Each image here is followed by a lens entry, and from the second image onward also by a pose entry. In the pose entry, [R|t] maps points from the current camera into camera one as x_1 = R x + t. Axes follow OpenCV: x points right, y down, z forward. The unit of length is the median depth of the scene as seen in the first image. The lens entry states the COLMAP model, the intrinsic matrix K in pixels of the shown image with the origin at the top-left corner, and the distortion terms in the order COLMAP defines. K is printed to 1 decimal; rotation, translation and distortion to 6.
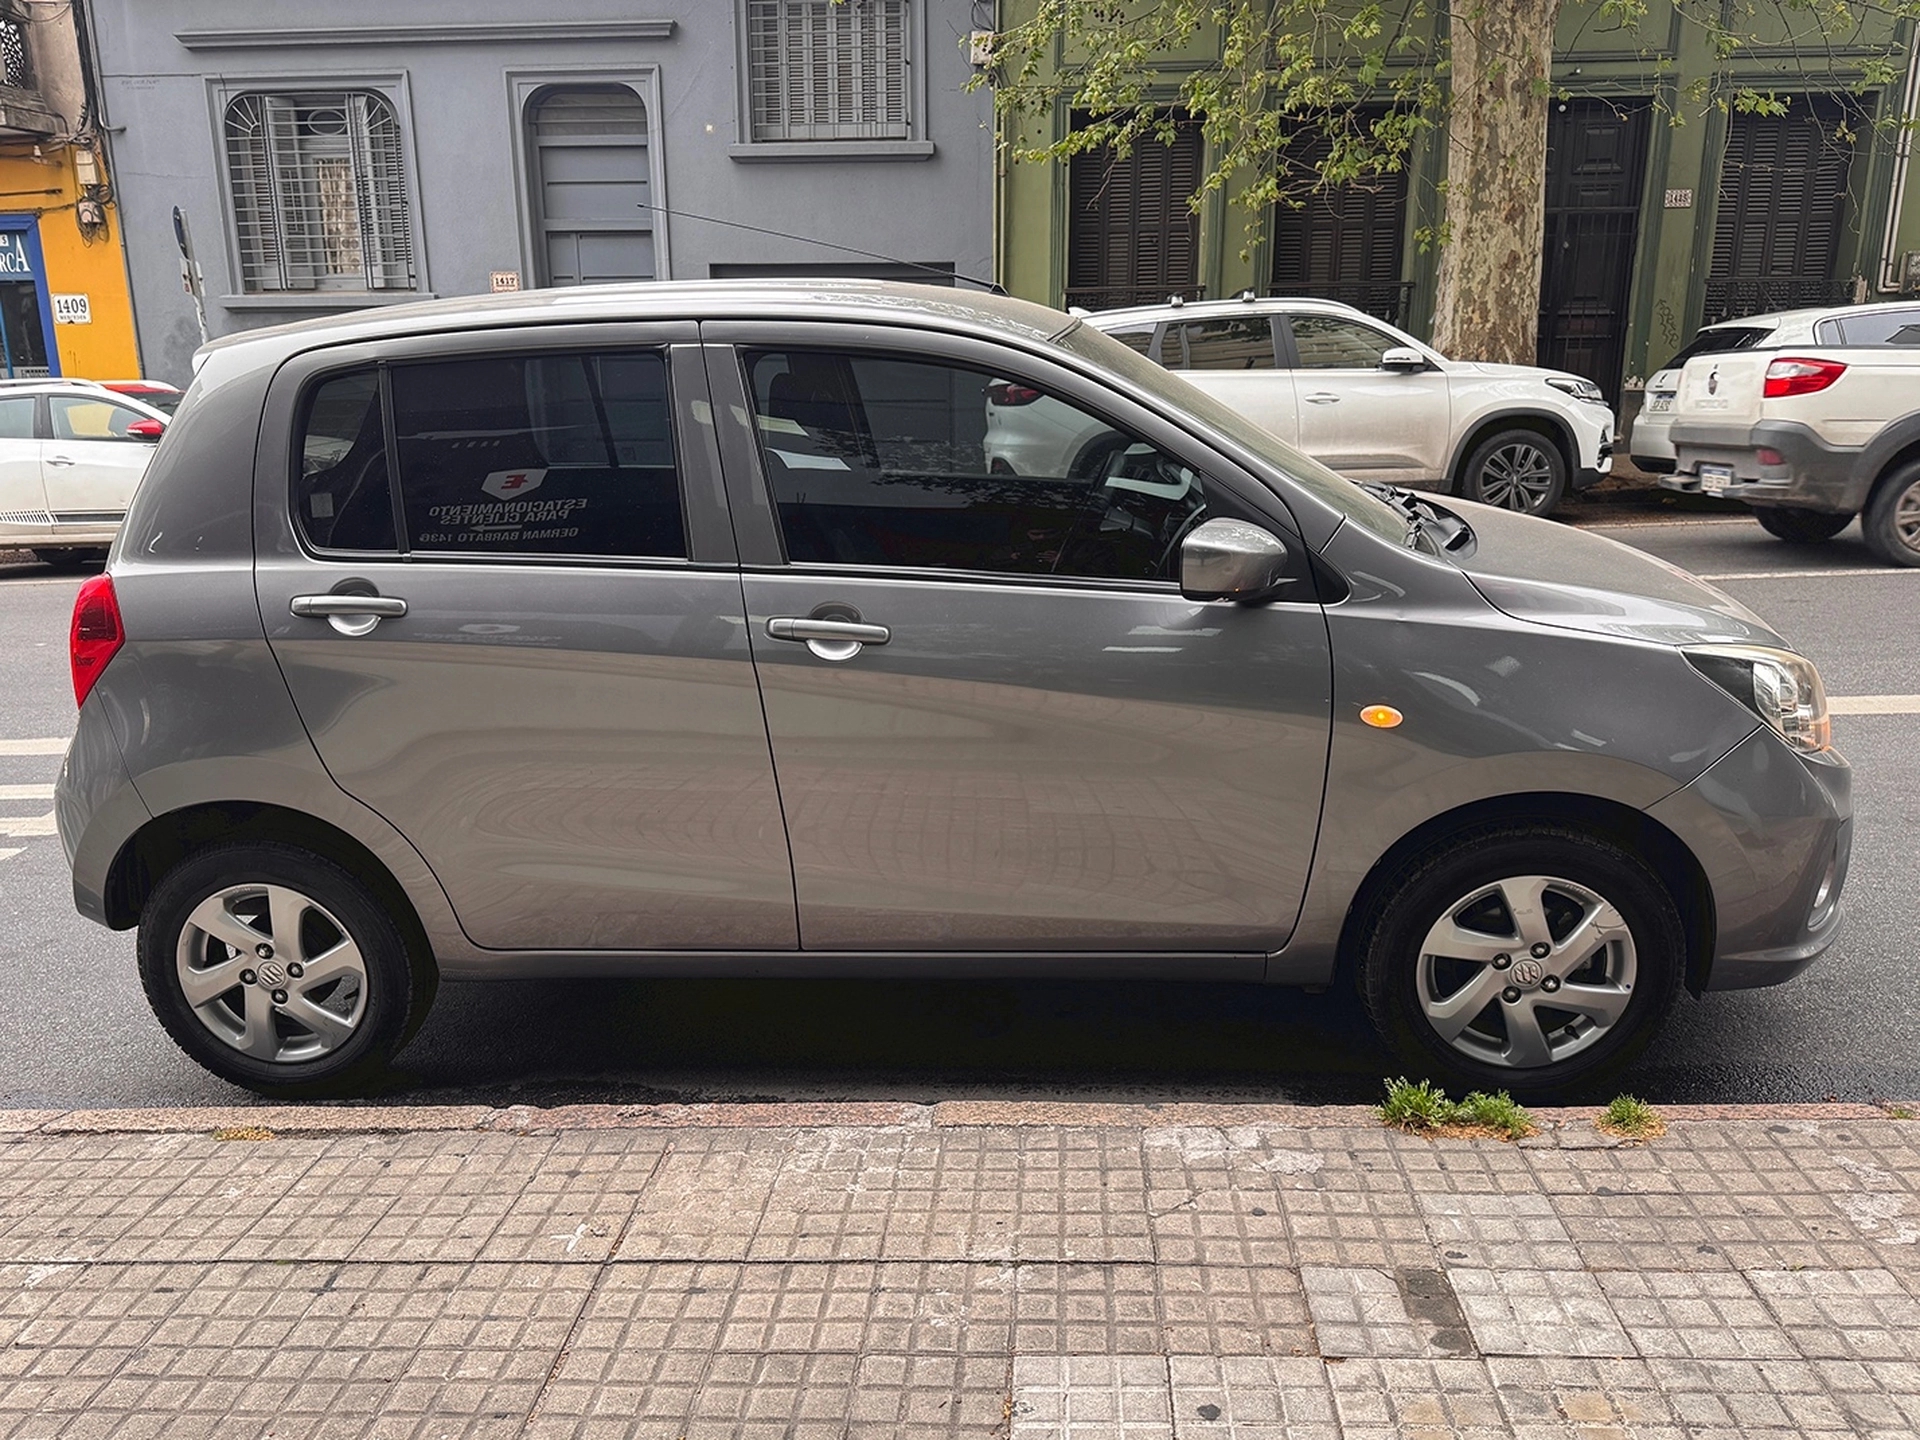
lens RADIAL K [[1565.9, 0, 1037.3], [0, 1565.9, 720.2], [0, 0, 1]] dist [0.035470, -0.057768]
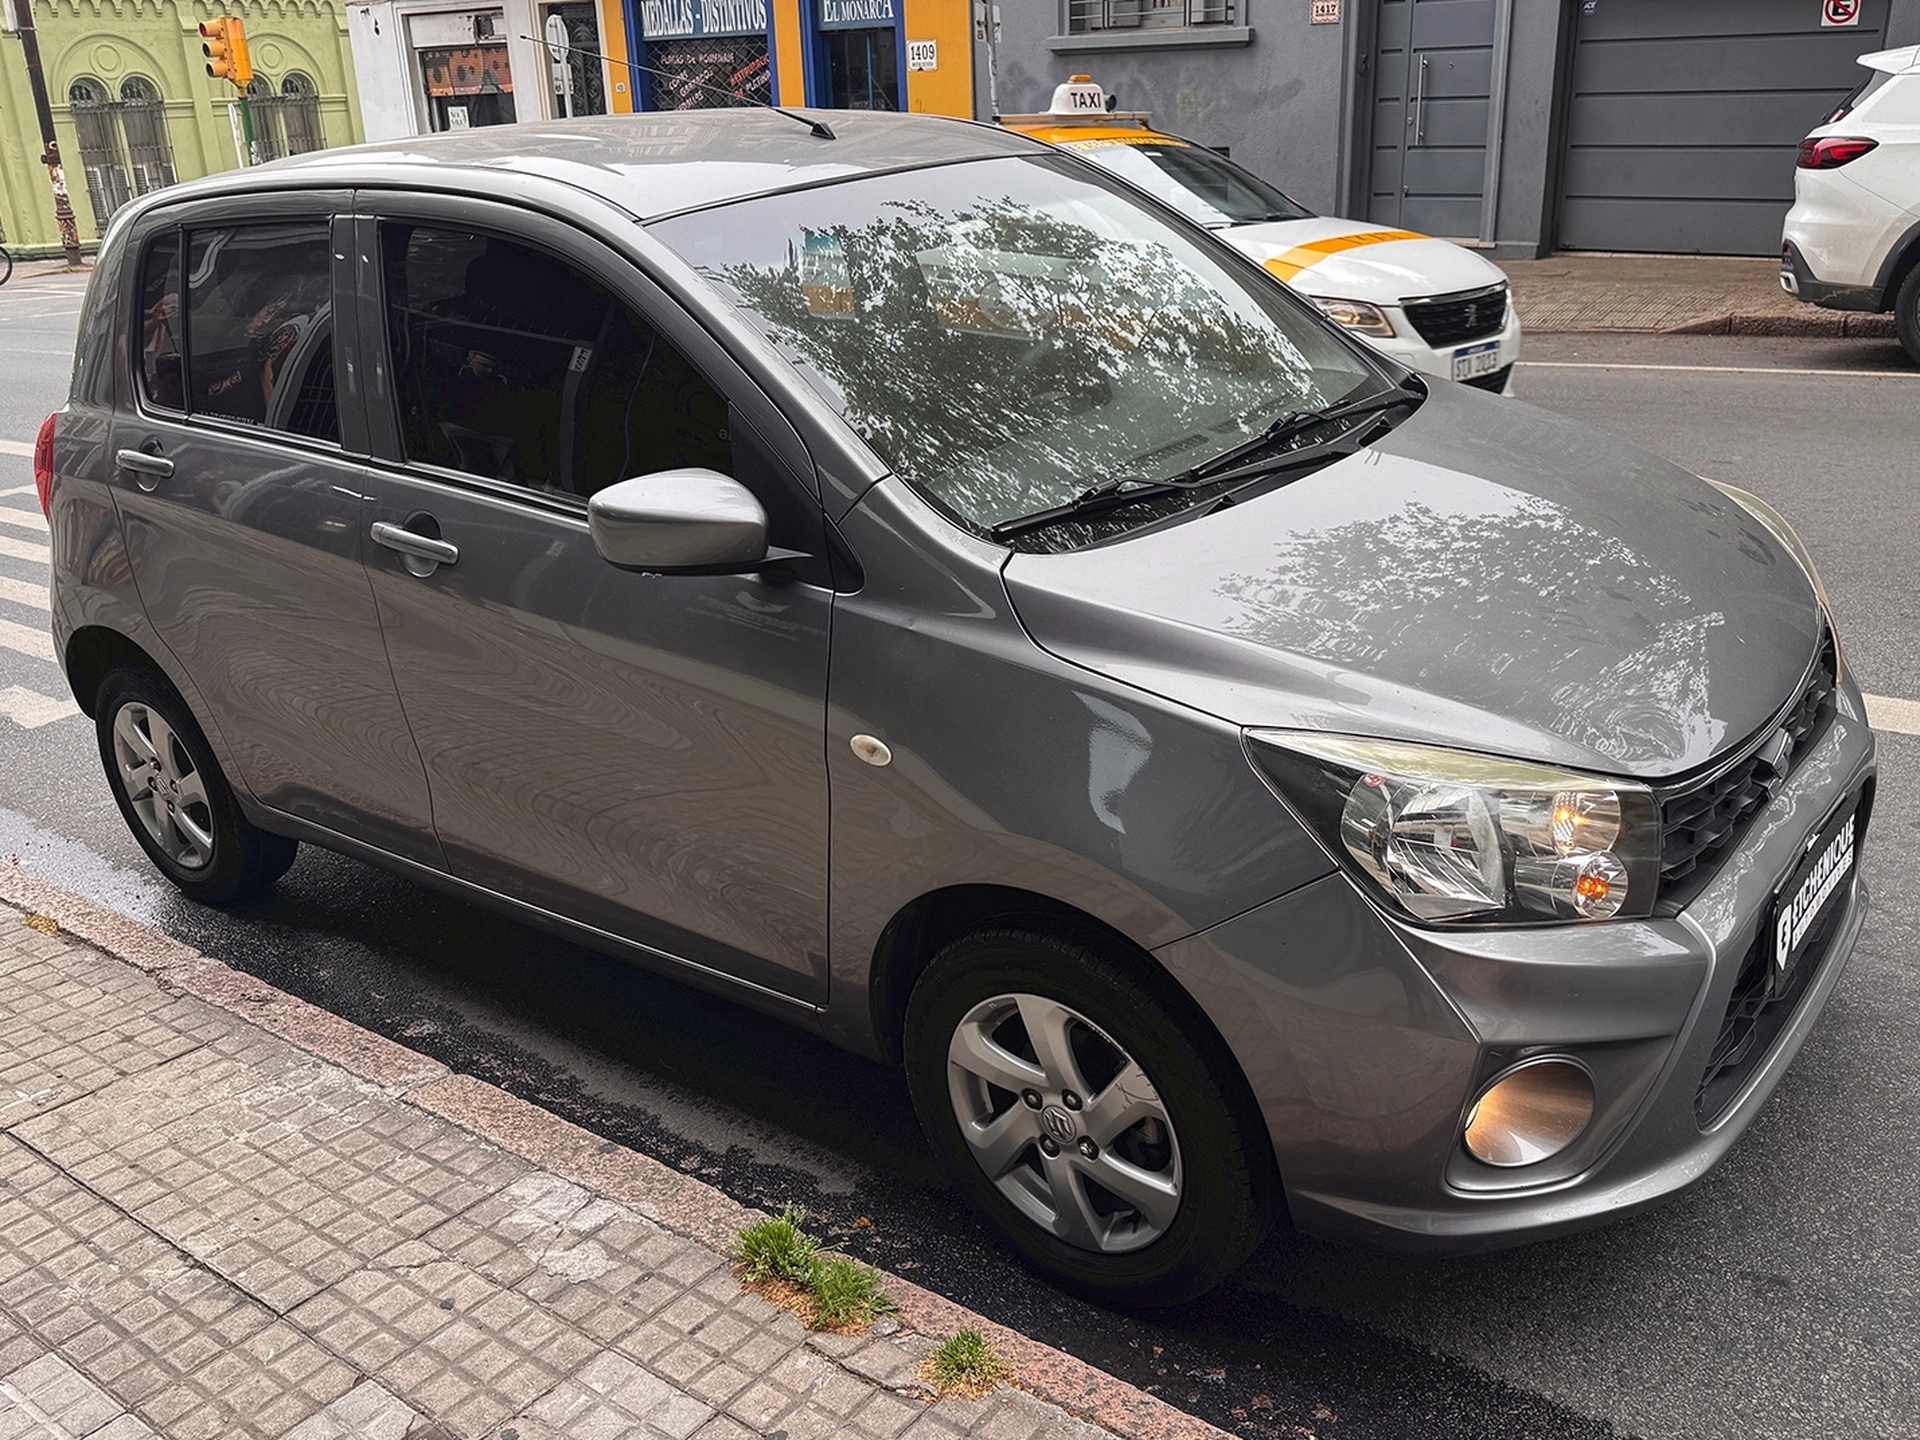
lens RADIAL K [[1772.4, 0, 1031.5], [0, 1772.4, 726.0], [0, 0, 1]] dist [0.095744, -0.176324]
pose [[0.821550, 0.177170, -0.541911, 0.140259], [-0.107219, 0.981543, 0.158355, -0.029449], [0.559965, -0.071994, 0.825383, 0.063157]]
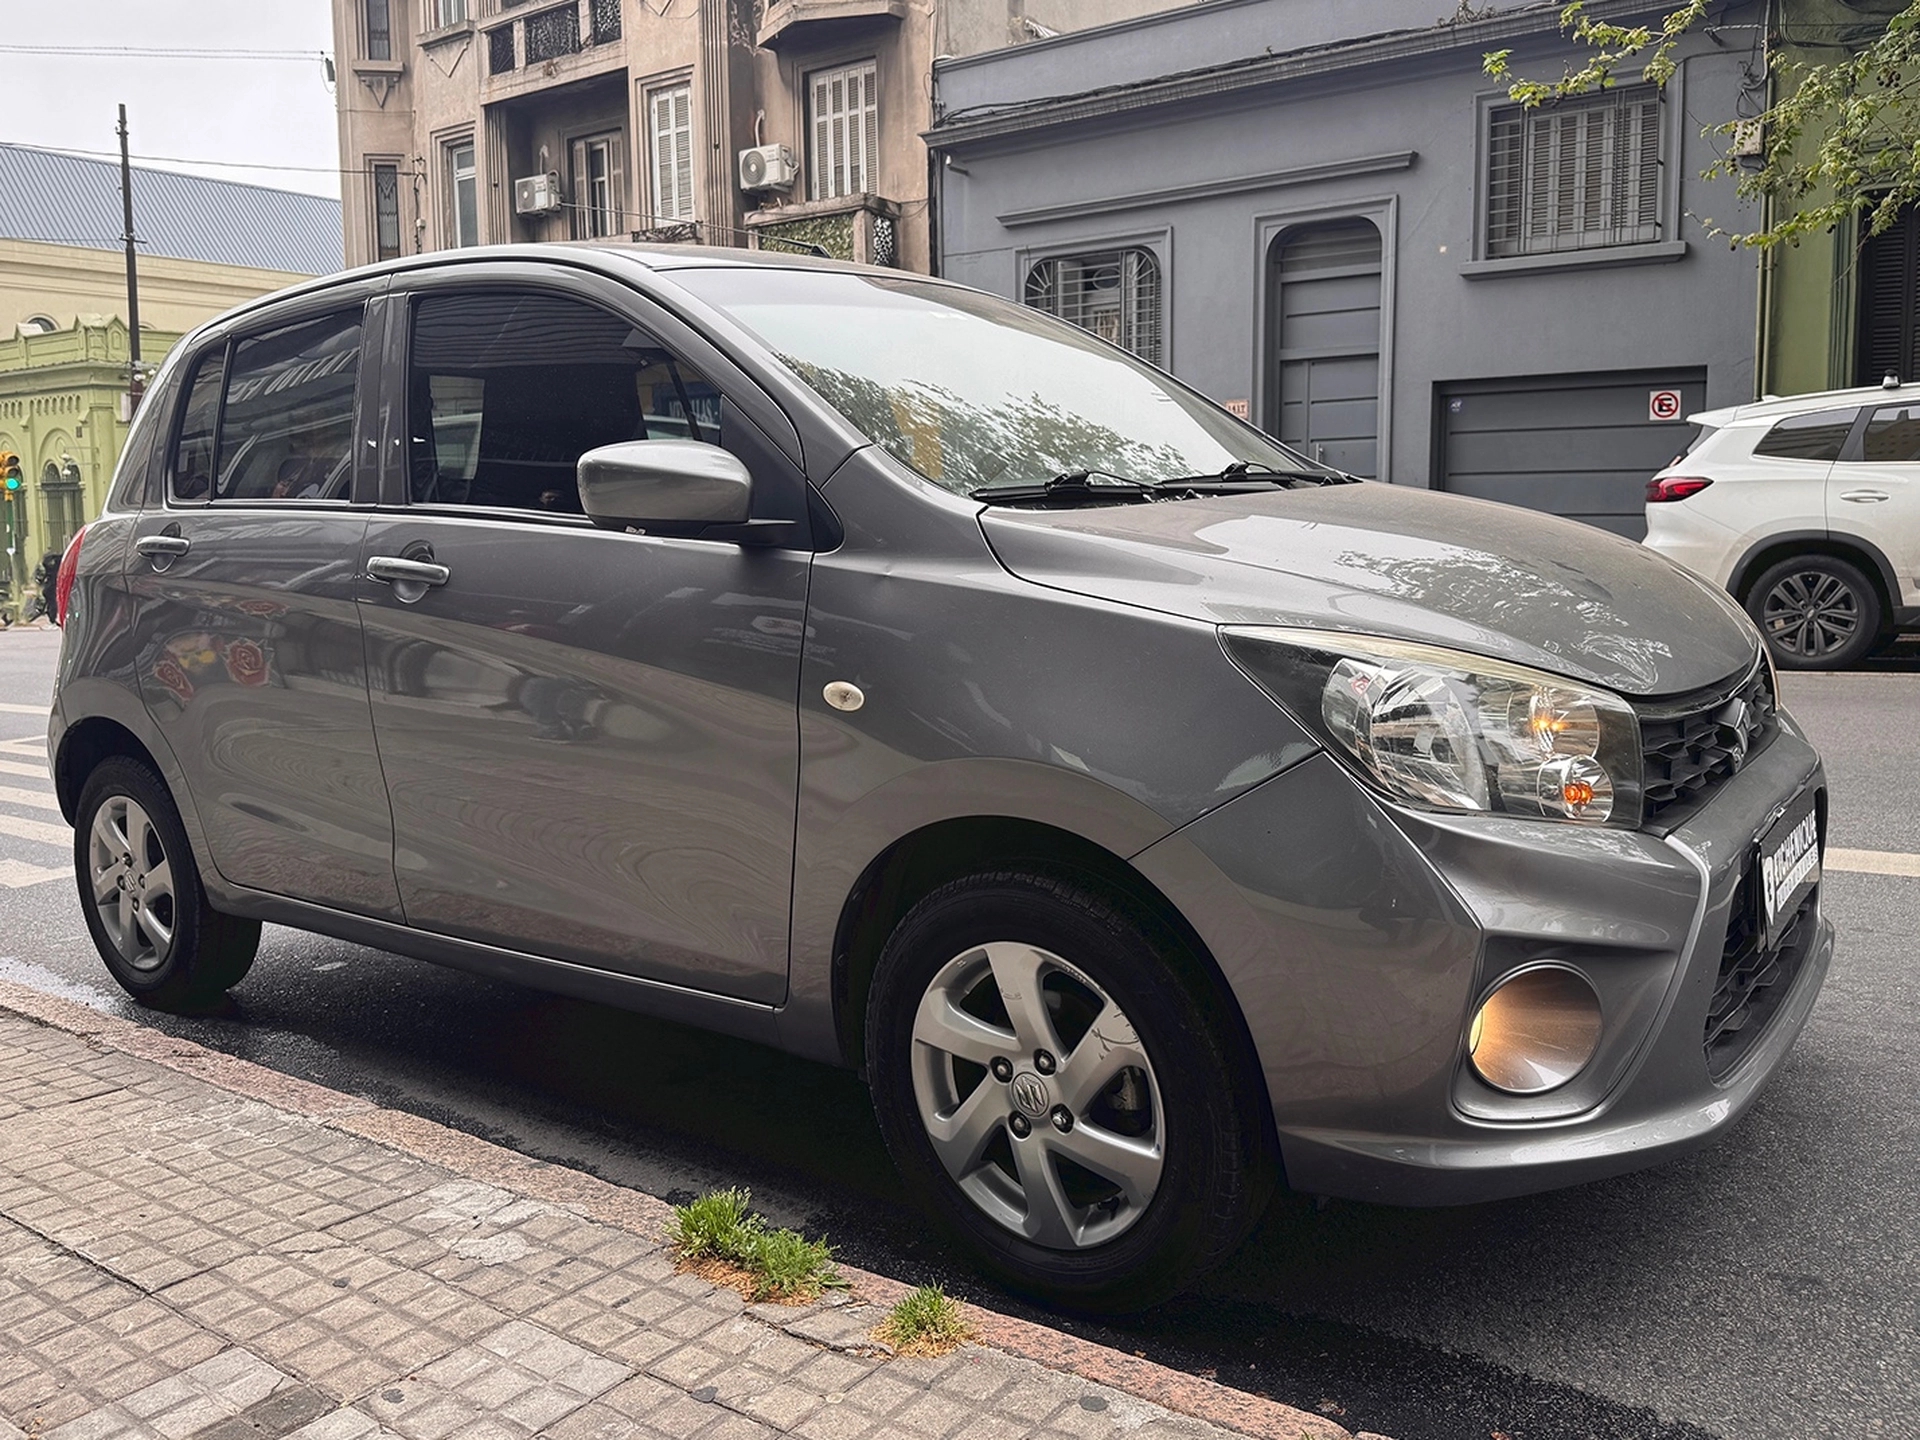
lens RADIAL K [[1586.2, 0, 1035.8], [0, 1586.2, 607.7], [0, 0, 1]] dist [0.033668, -0.044826]
pose [[0.837466, 0.025678, -0.545886, 0.133725], [-0.117043, 0.984145, -0.133267, 0.008874], [0.533809, 0.175498, 0.827193, 0.077397]]
